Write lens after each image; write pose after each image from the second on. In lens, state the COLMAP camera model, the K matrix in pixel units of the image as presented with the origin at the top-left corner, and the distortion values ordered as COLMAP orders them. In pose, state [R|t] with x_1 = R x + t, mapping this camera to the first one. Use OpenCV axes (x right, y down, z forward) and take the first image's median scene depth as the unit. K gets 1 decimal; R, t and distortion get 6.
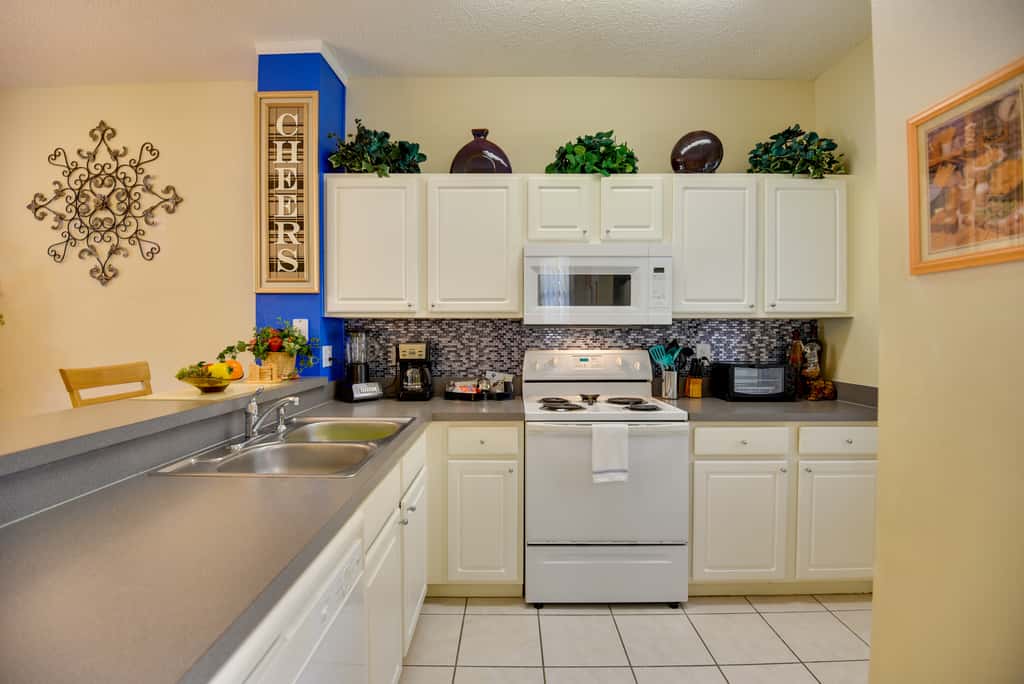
lens RADIAL K [[468.8, 0, 508.9], [0, 468.8, 335.9], [0, 0, 1]] dist [-0.020640, -0.011061]
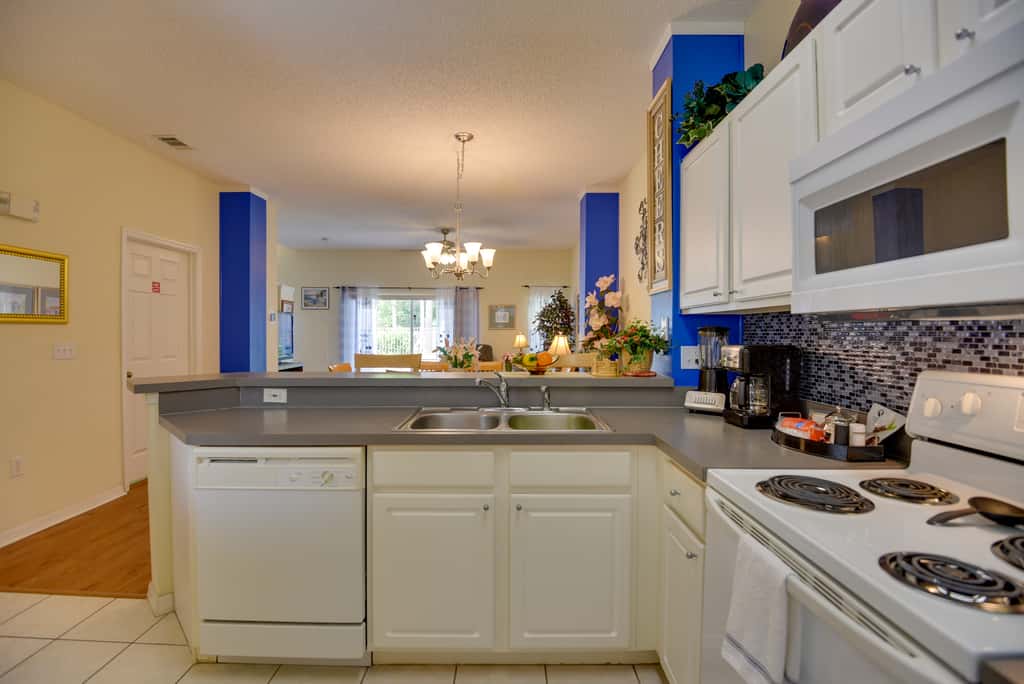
lens RADIAL K [[466.3, 0, 512.0], [0, 466.3, 342.0], [0, 0, 1]] dist [-0.029959, -0.000586]
pose [[0.014208, 0.017002, -0.999754, 0.470301], [-0.012383, 0.999782, 0.016827, 0.001514], [0.999822, 0.012141, 0.014416, 0.581291]]
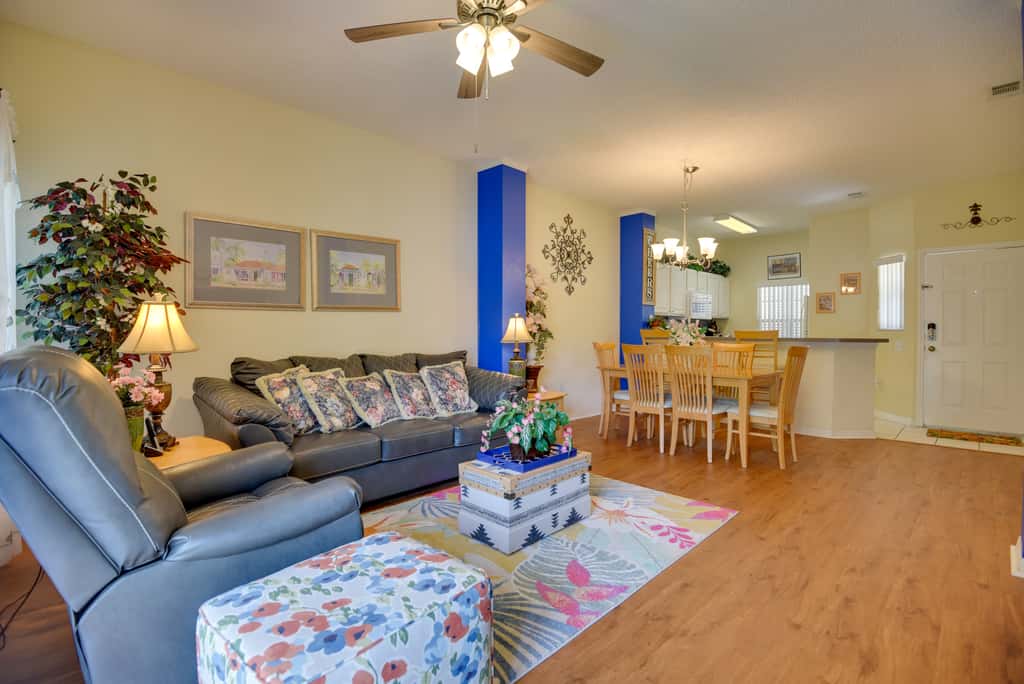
lens RADIAL K [[468.8, 0, 508.9], [0, 468.8, 335.9], [0, 0, 1]] dist [-0.020640, -0.011061]
pose [[0.716112, -0.006471, 0.697955, -2.558936], [0.005266, 0.999979, 0.003869, 0.062324], [-0.697966, 0.000905, 0.716131, -0.315207]]
